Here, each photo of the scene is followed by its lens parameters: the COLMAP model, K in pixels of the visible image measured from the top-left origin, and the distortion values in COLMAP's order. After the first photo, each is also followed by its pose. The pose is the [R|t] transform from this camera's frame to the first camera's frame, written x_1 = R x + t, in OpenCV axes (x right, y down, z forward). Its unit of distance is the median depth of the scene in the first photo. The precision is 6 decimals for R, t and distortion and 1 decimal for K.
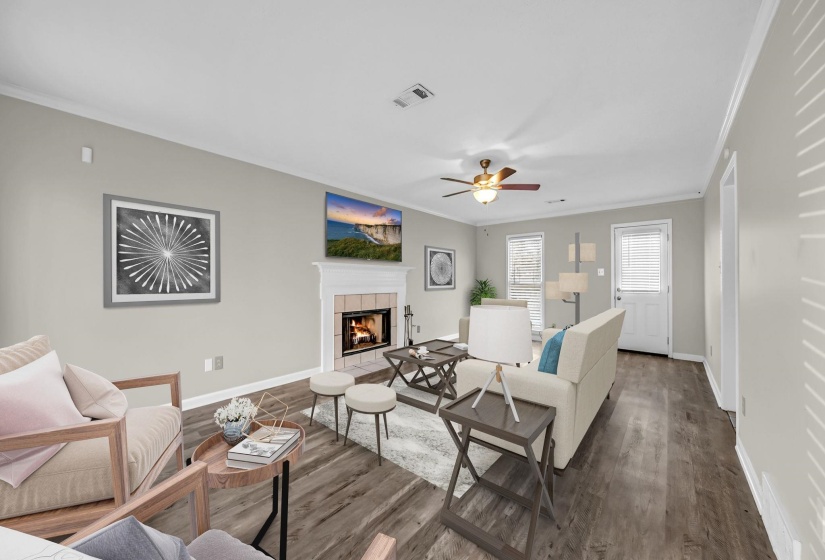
lens RADIAL K [[297.5, 0, 417.9], [0, 297.5, 280.2], [0, 0, 1]] dist [-0.001315, -0.000856]
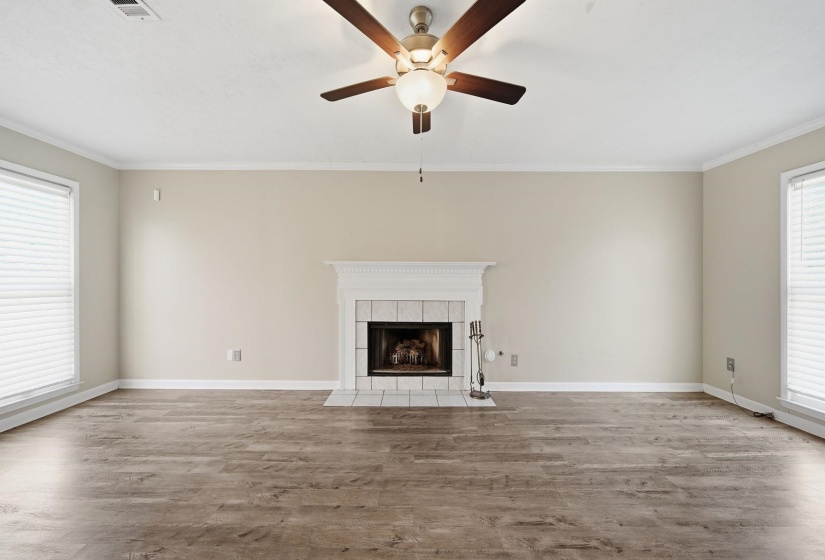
lens RADIAL K [[297.5, 0, 410.7], [0, 297.5, 284.0], [0, 0, 1]] dist [-0.001315, -0.000856]
pose [[0.643679, 0.014370, -0.765161, 0.441627], [-0.002287, 0.999855, 0.016854, -0.009344], [0.765292, -0.009099, 0.643619, 0.560148]]
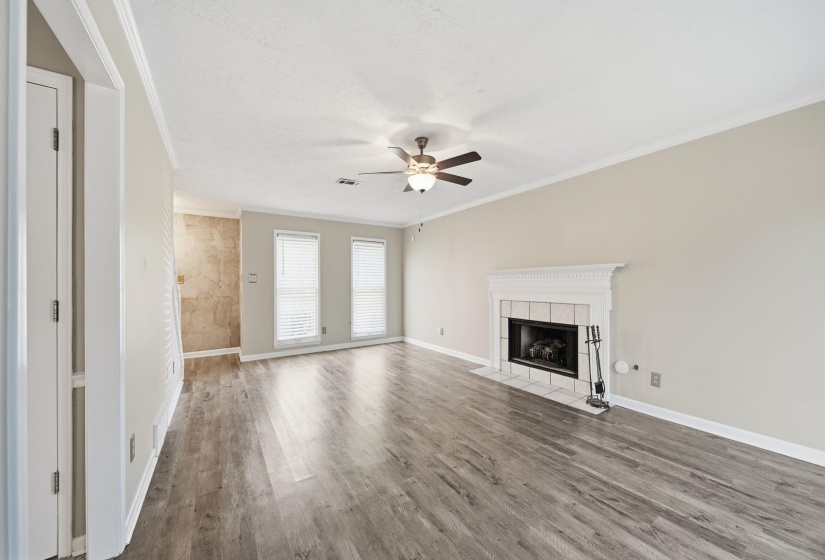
lens RADIAL K [[297.5, 0, 408.4], [0, 297.5, 287.1], [0, 0, 1]] dist [-0.001315, -0.000856]
pose [[-0.291361, 0.011845, -0.956540, 0.811543], [0.009505, 0.999910, 0.009487, -0.008883], [0.956566, -0.006327, -0.291447, 0.961568]]
